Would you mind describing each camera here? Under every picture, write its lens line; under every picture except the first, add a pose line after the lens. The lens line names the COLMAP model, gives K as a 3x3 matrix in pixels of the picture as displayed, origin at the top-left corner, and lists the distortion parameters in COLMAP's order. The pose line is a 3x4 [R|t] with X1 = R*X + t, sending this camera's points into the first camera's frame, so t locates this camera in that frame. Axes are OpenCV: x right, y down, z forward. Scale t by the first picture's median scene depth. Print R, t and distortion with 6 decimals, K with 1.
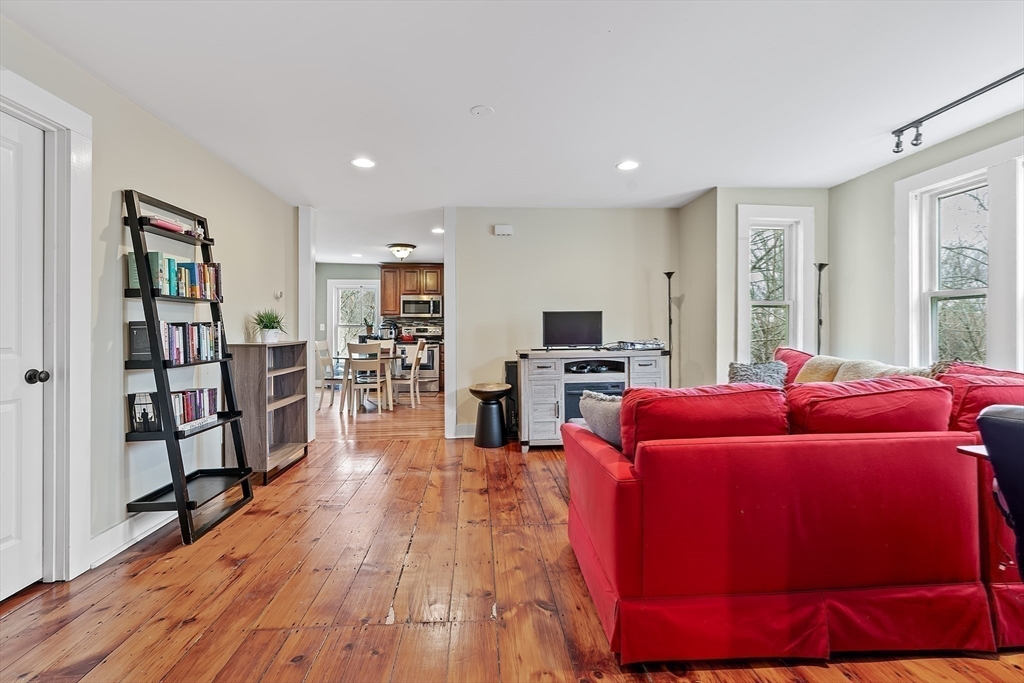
lens RADIAL K [[447.5, 0, 513.4], [0, 447.5, 329.9], [0, 0, 1]] dist [-0.000966, -0.000240]
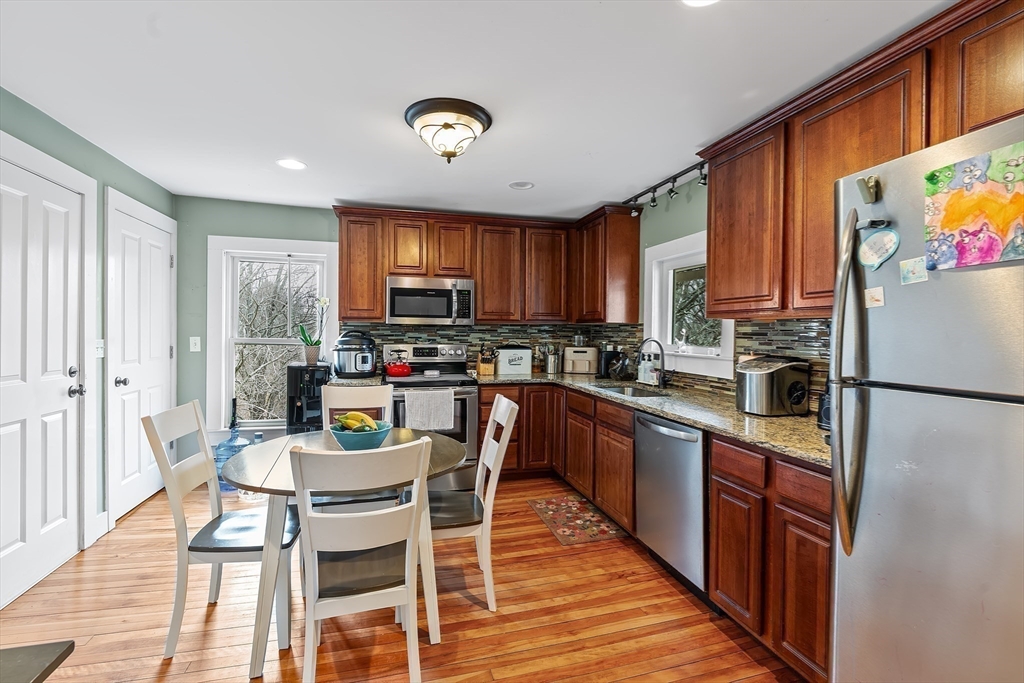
lens RADIAL K [[447.5, 0, 513.4], [0, 447.5, 329.9], [0, 0, 1]] dist [-0.000966, -0.000240]
pose [[0.980982, 0.008664, 0.193905, -0.213355], [-0.008766, 0.999962, -0.000329, -0.023962], [-0.193900, -0.001377, 0.981020, 0.529930]]
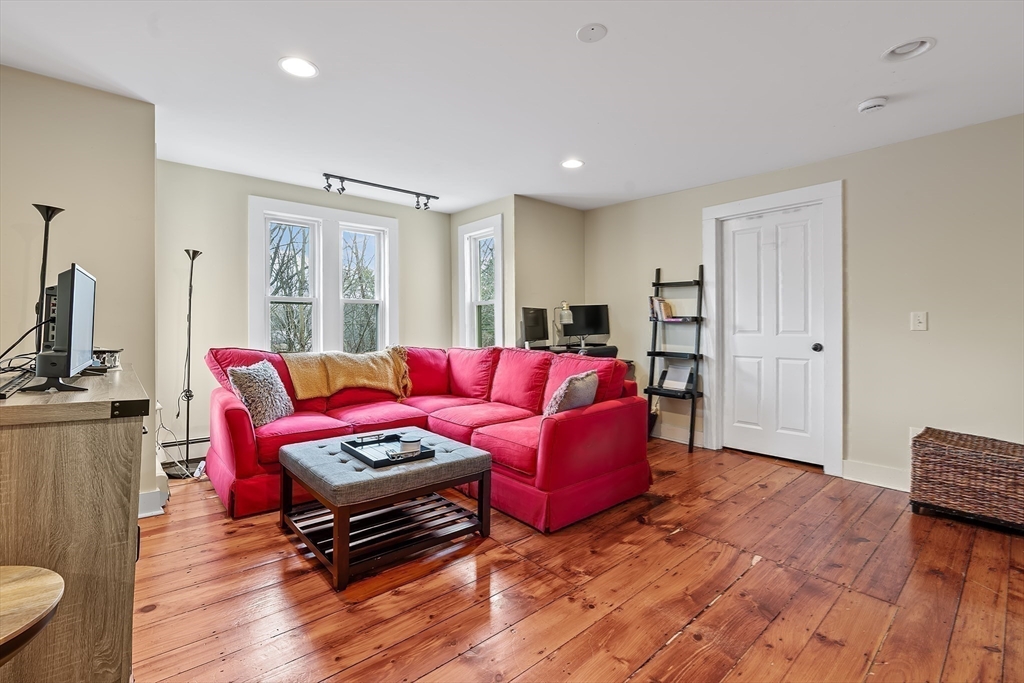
lens RADIAL K [[447.5, 0, 513.4], [0, 447.5, 329.9], [0, 0, 1]] dist [-0.000966, -0.000240]
pose [[-0.588768, 0.000693, 0.808302, -0.460052], [0.004074, 0.999989, 0.002110, 0.007106], [-0.808292, 0.004536, -0.588765, 1.190081]]
